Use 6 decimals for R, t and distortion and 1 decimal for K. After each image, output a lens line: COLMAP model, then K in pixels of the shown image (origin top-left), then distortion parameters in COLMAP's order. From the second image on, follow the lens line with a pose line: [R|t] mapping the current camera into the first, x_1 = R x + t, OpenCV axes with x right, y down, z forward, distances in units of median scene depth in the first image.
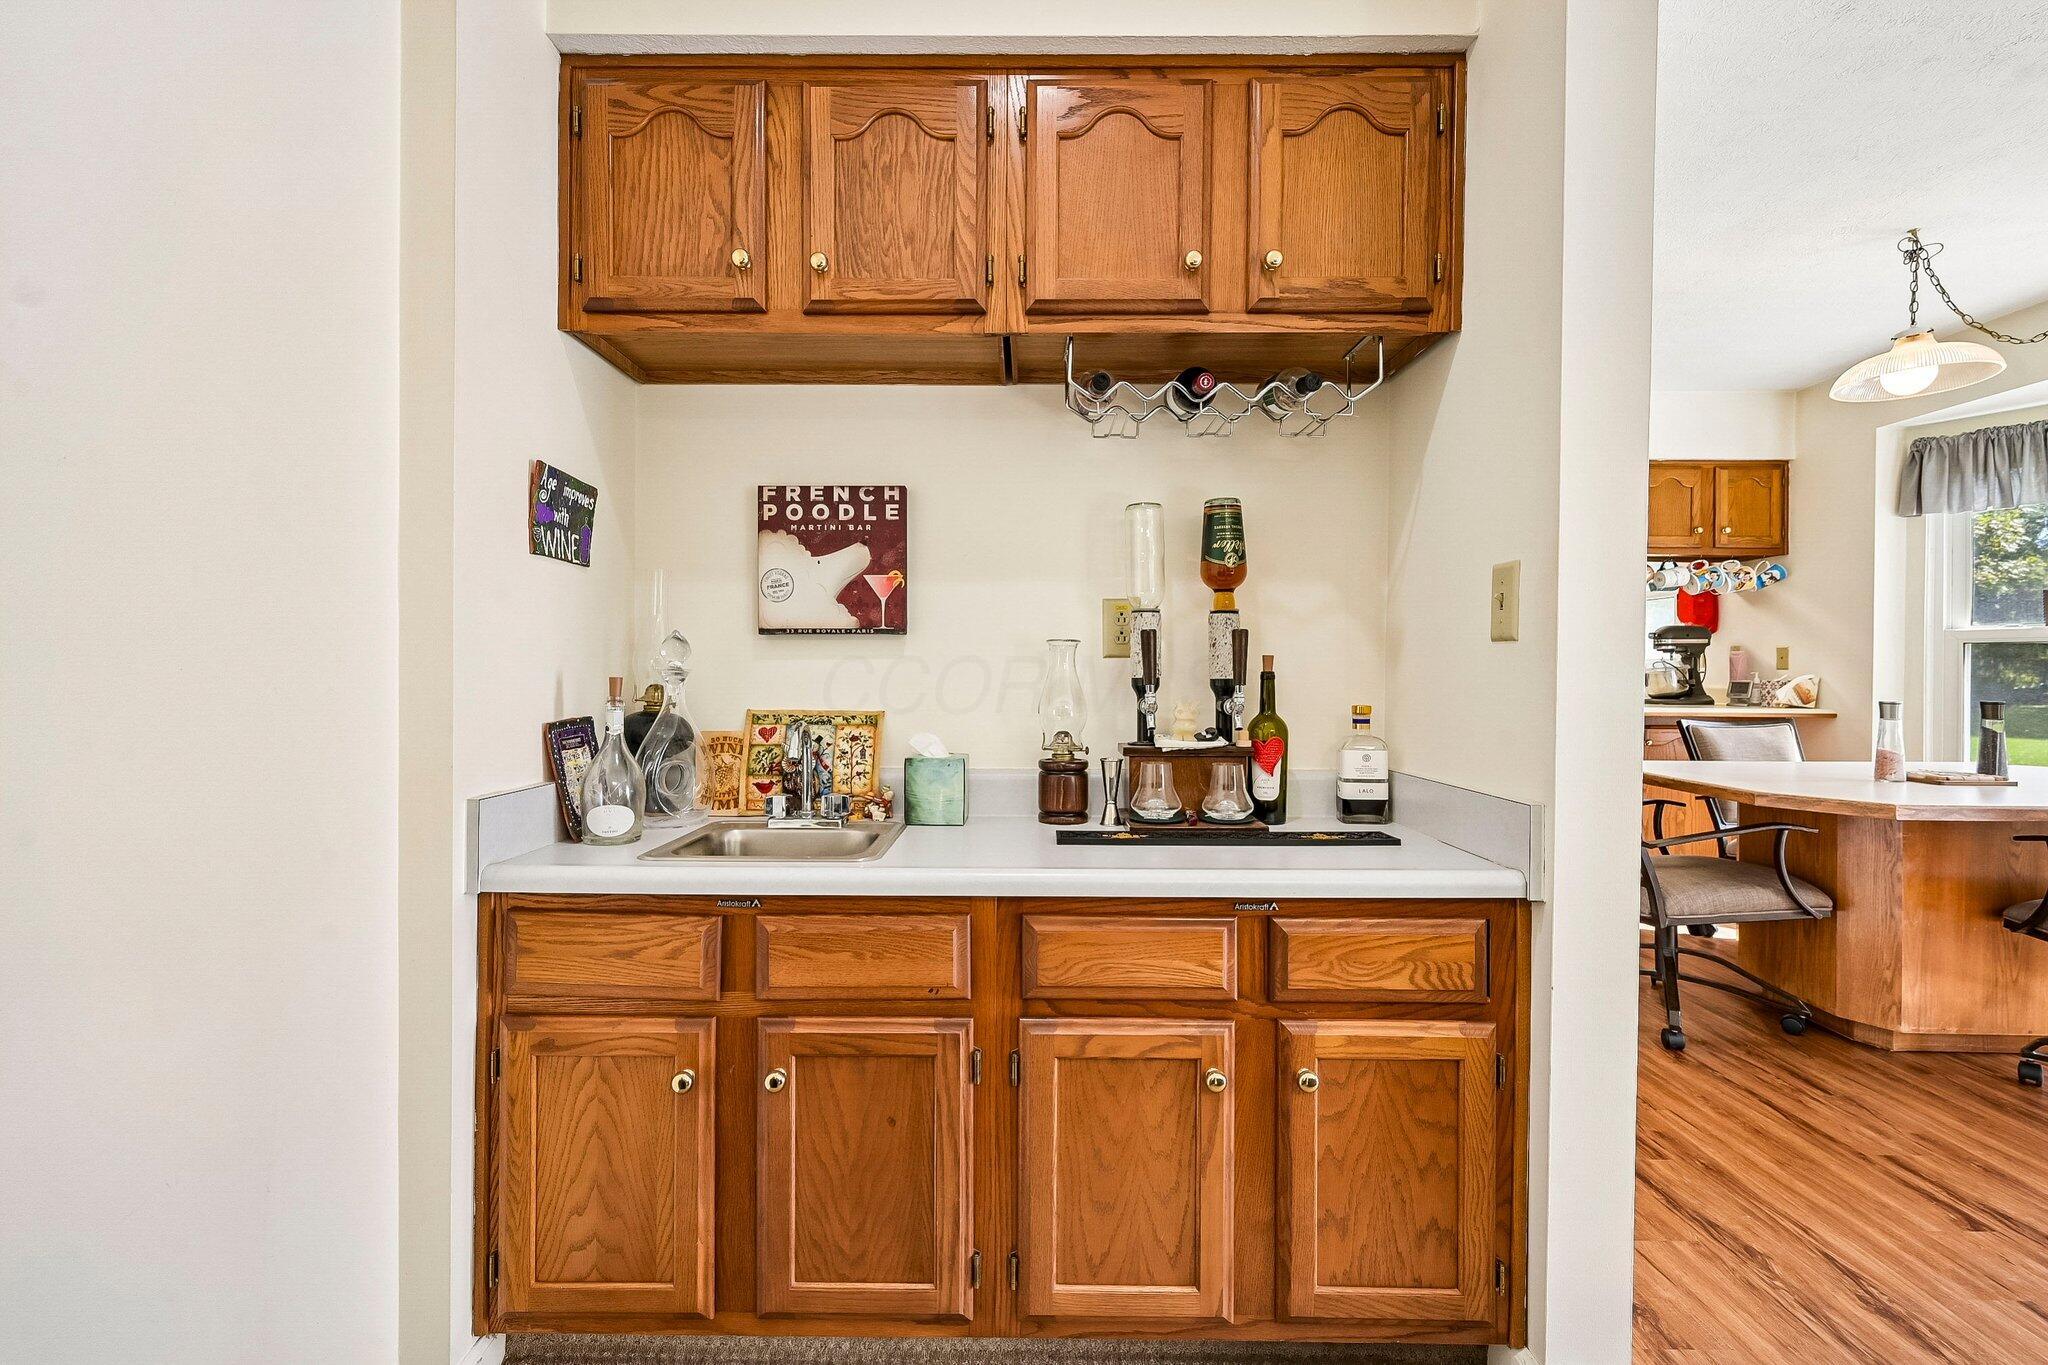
lens RADIAL K [[909.2, 0, 1025.7], [0, 909.2, 677.5], [0, 0, 1]] dist [0.002294, 0.000064]
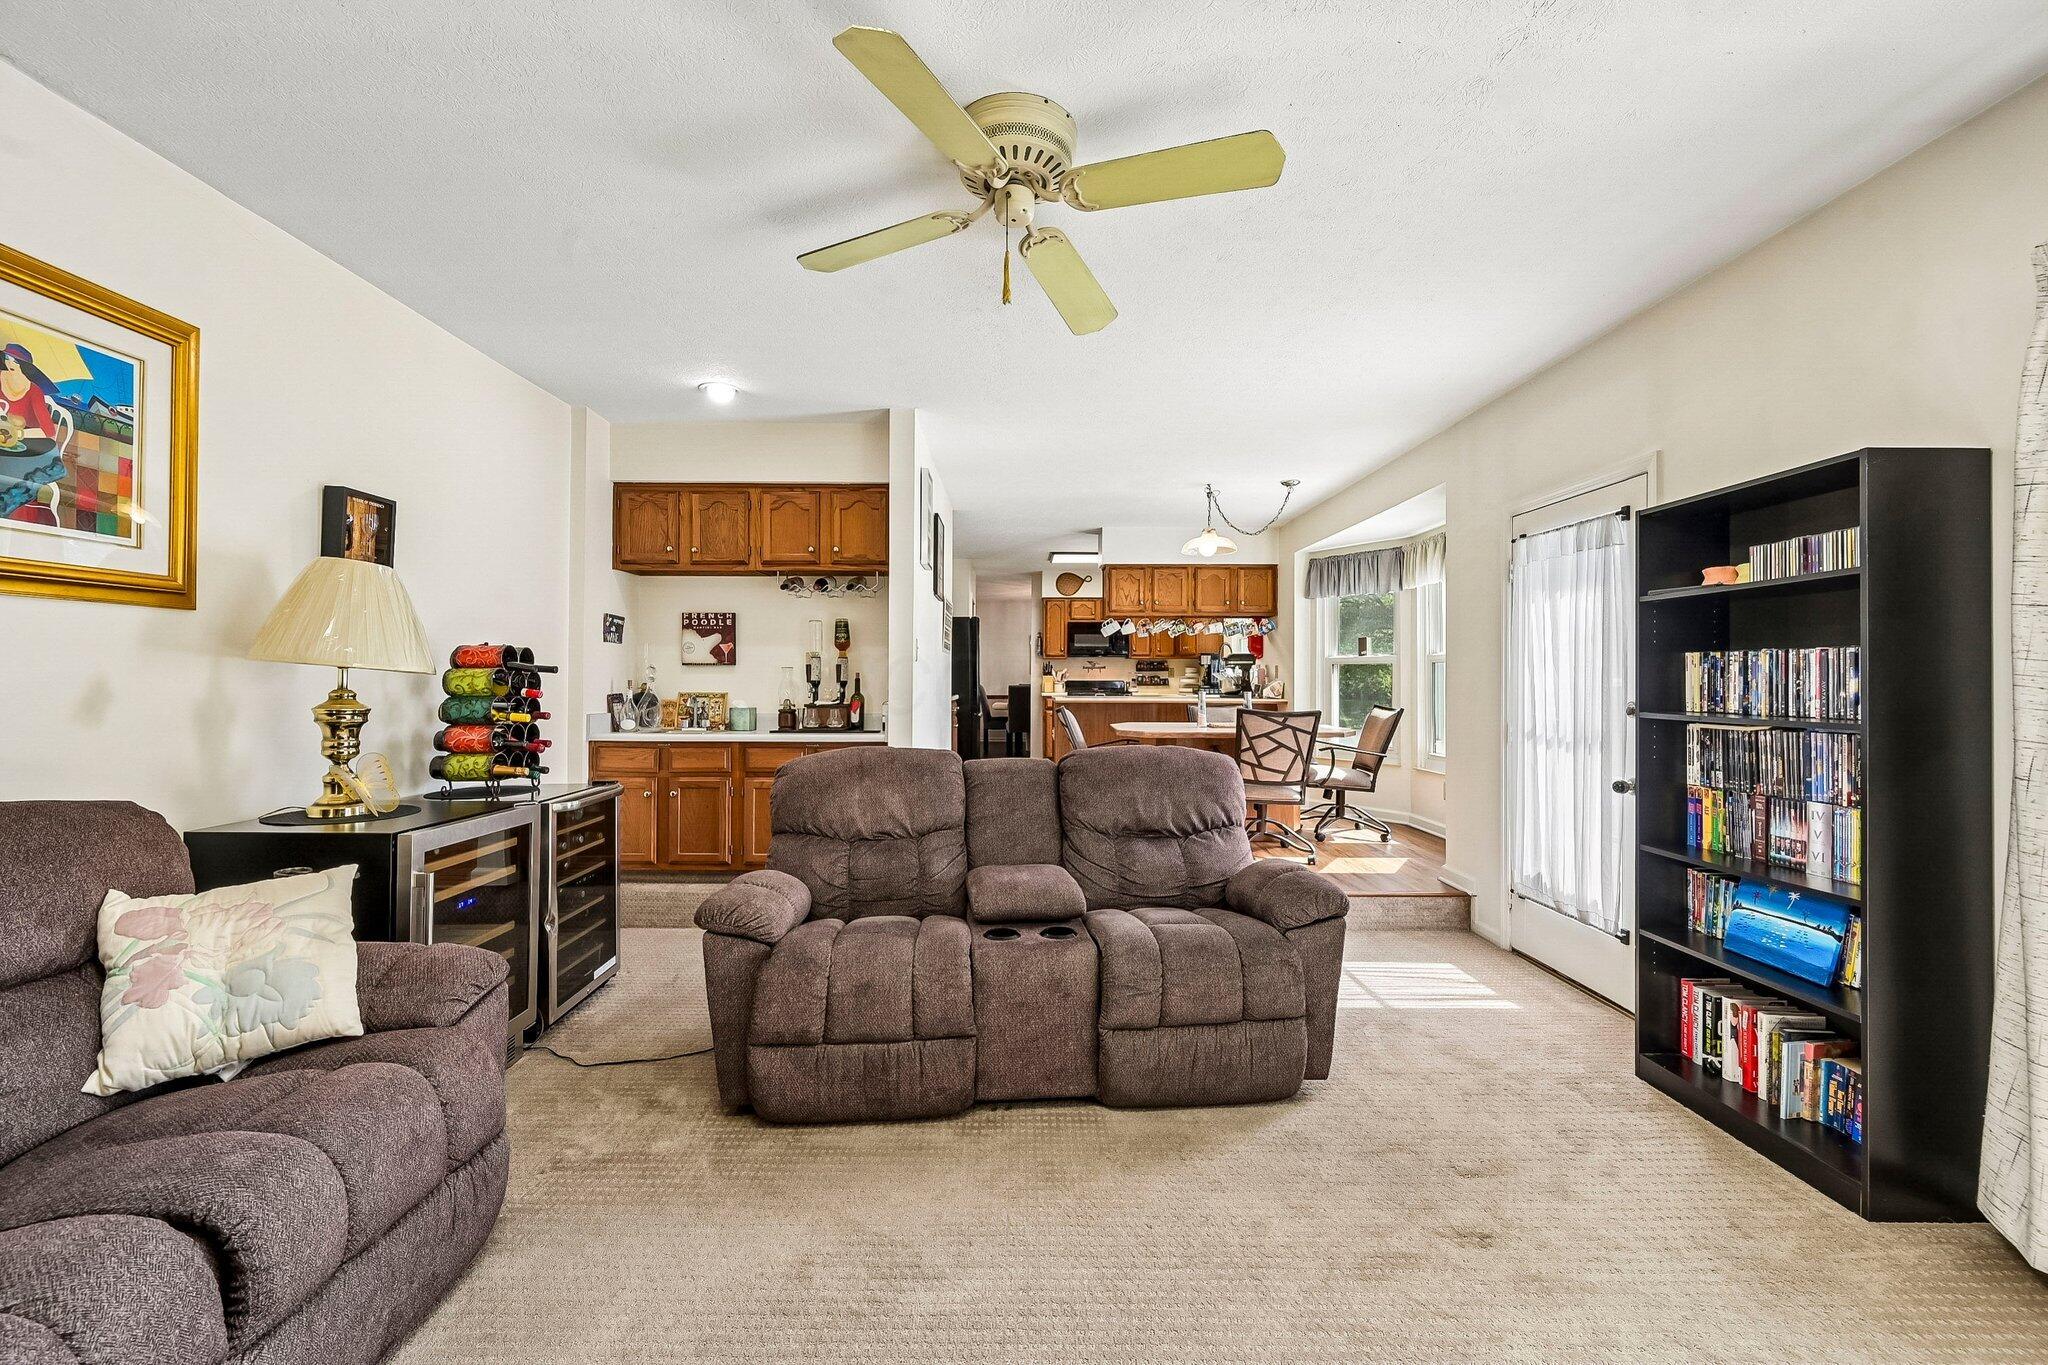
lens RADIAL K [[815.9, 0, 1025.0], [0, 815.9, 680.2], [0, 0, 1]] dist [0.002037, 0.000767]
pose [[0.999997, -0.000710, 0.002176, 0.791763], [0.000729, 0.999961, -0.008745, 0.022743], [-0.002170, 0.008747, 0.999959, -1.590563]]
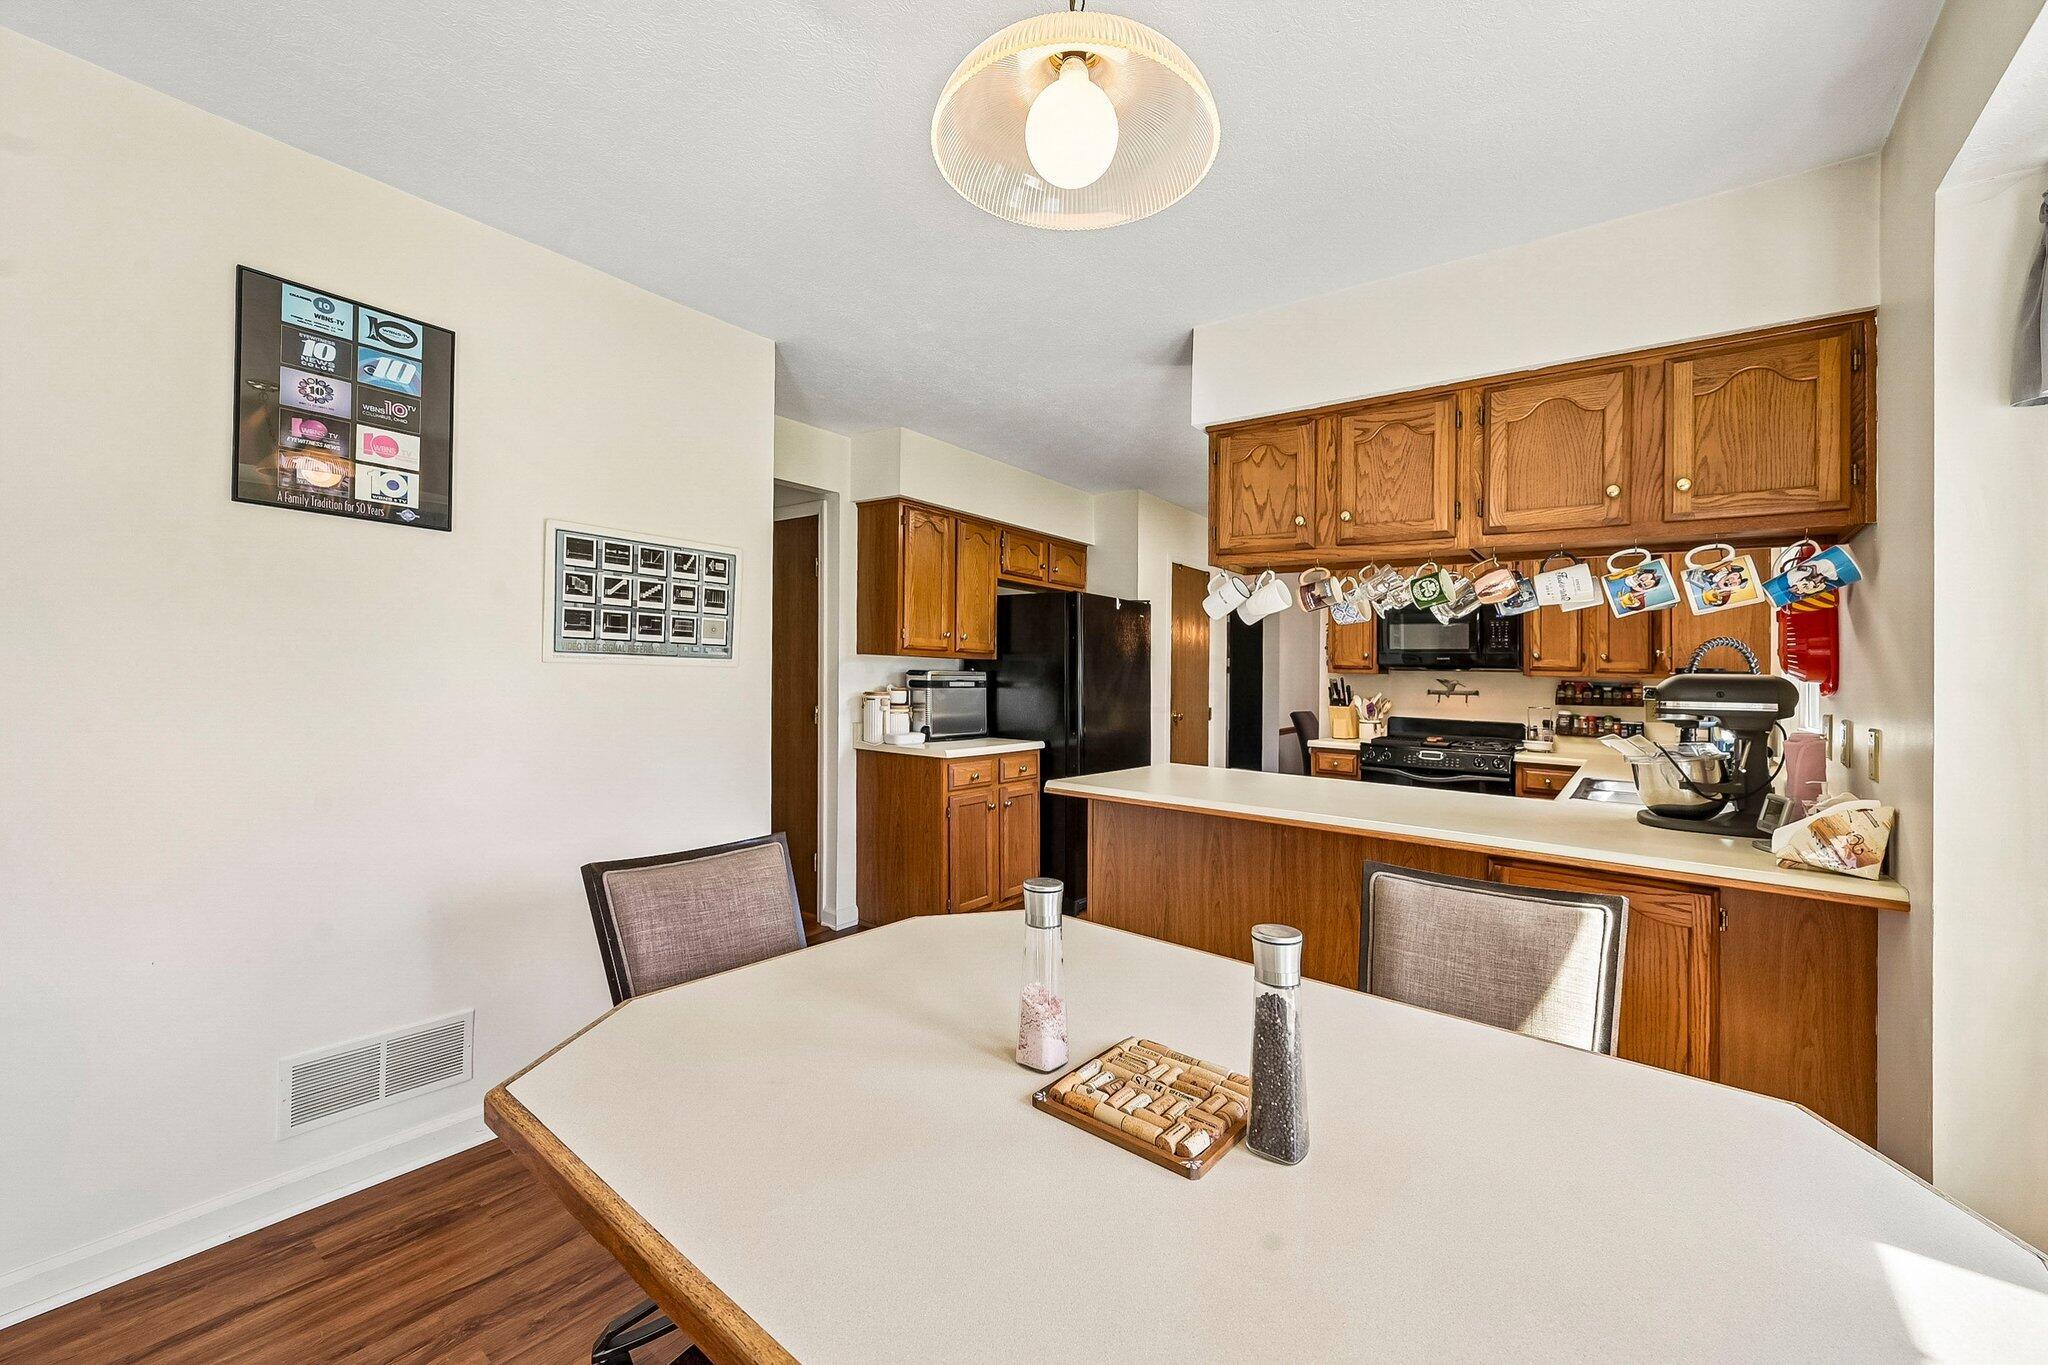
lens RADIAL K [[815.9, 0, 1011.4], [0, 815.9, 650.7], [0, 0, 1]] dist [0.002037, 0.000767]
pose [[0.785832, 0.001905, -0.618437, 1.843995], [-0.031302, 0.998836, -0.036699, -0.110956], [0.617647, 0.048198, 0.784977, 1.064203]]
